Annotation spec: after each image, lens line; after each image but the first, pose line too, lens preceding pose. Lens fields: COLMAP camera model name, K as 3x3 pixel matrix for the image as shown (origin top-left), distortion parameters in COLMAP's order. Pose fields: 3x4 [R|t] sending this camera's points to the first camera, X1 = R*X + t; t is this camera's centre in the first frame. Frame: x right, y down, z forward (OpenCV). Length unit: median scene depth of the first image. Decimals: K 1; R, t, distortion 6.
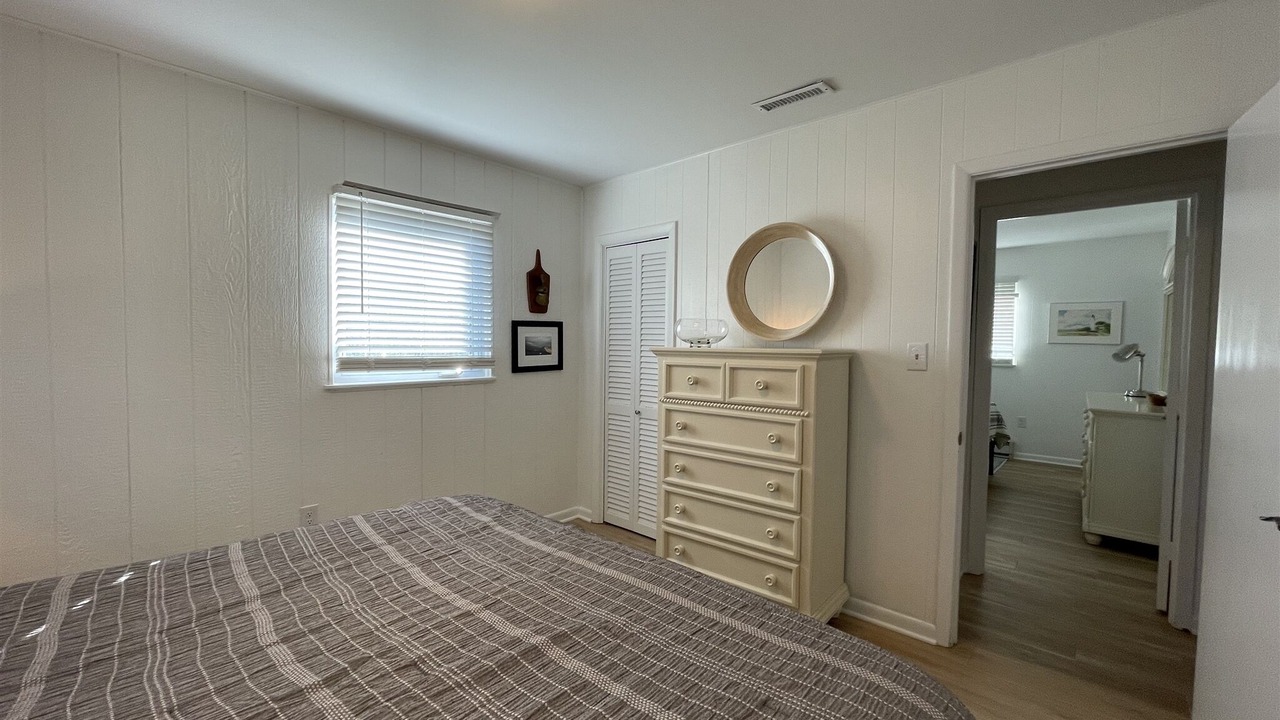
lens RADIAL K [[510.1, 0, 640.1], [0, 510.1, 360.1], [0, 0, 1]] dist [-0.001406, 0.000055]
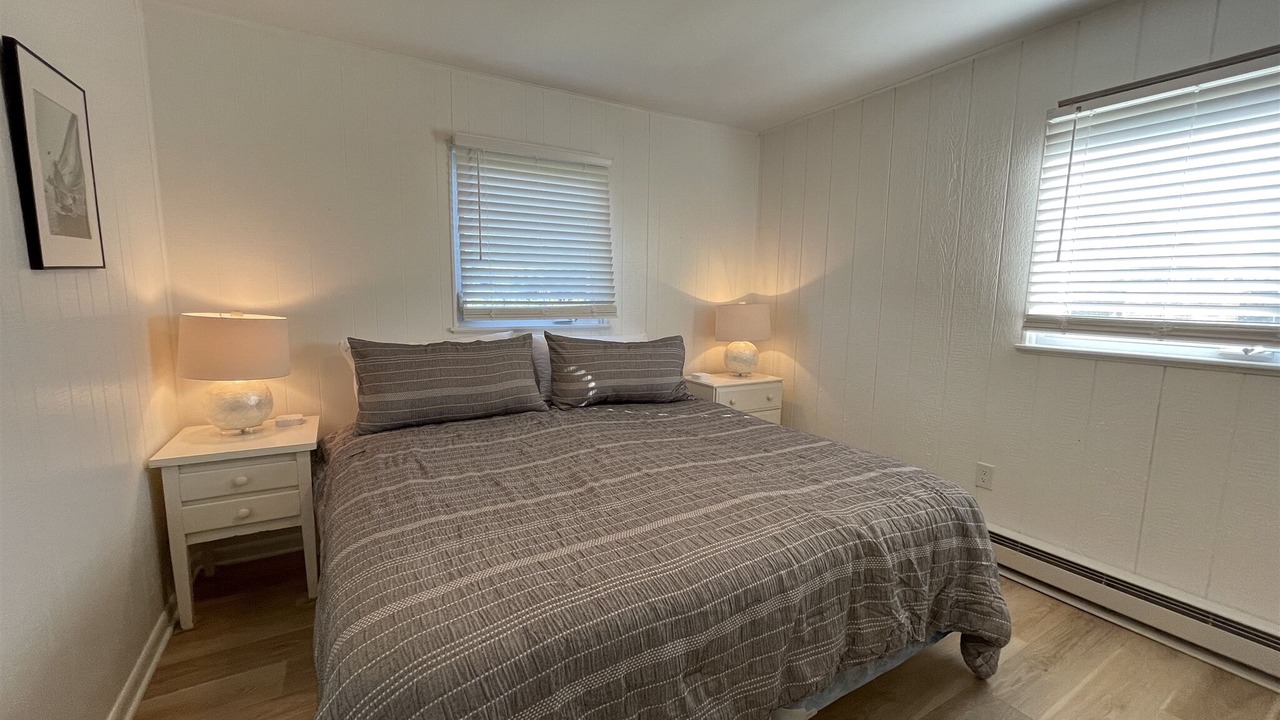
lens RADIAL K [[517.3, 0, 633.7], [0, 517.3, 362.5], [0, 0, 1]] dist [-0.001750, 0.000045]
pose [[-0.301331, 0.112440, -0.946867, 0.820807], [-0.050012, 0.989792, 0.133454, -0.013256], [0.952207, 0.087568, -0.292632, 1.071362]]
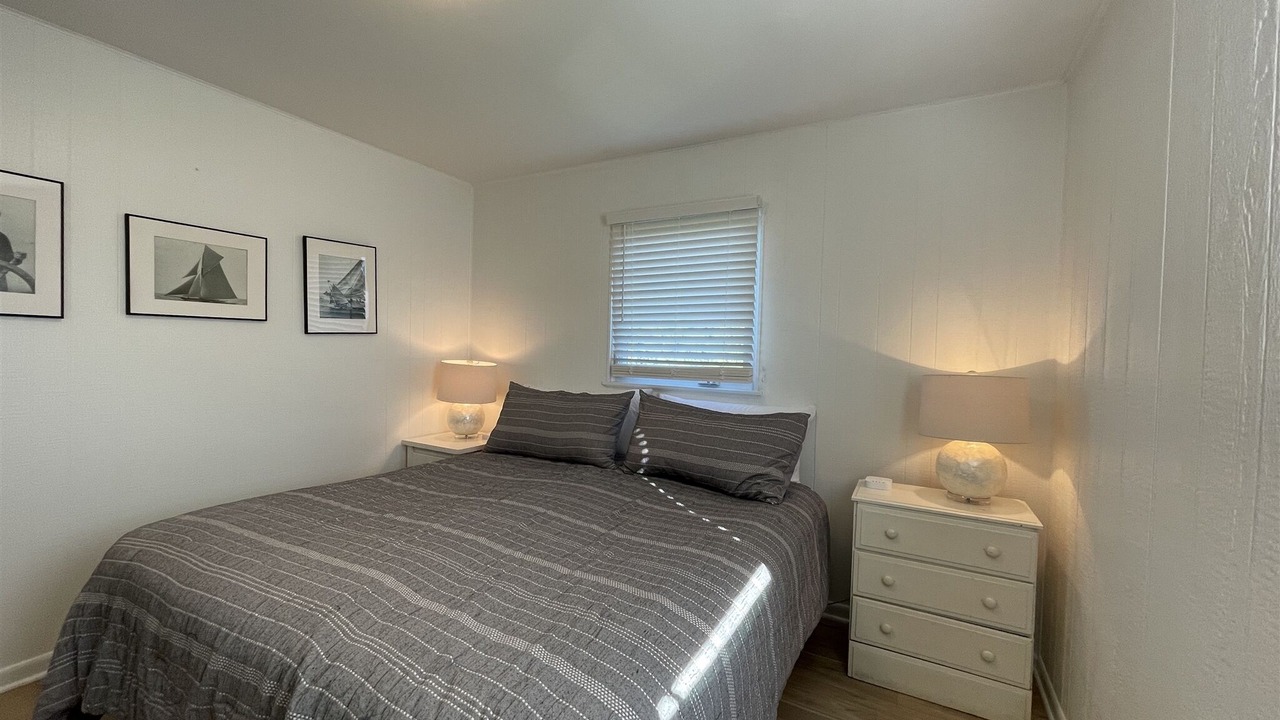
lens RADIAL K [[517.3, 0, 633.7], [0, 517.3, 362.5], [0, 0, 1]] dist [-0.001750, 0.000045]
pose [[-0.973457, -0.030519, -0.226824, -0.413589], [-0.045768, 0.997009, 0.062275, -0.069499], [0.224245, 0.071003, -0.971943, 1.967893]]
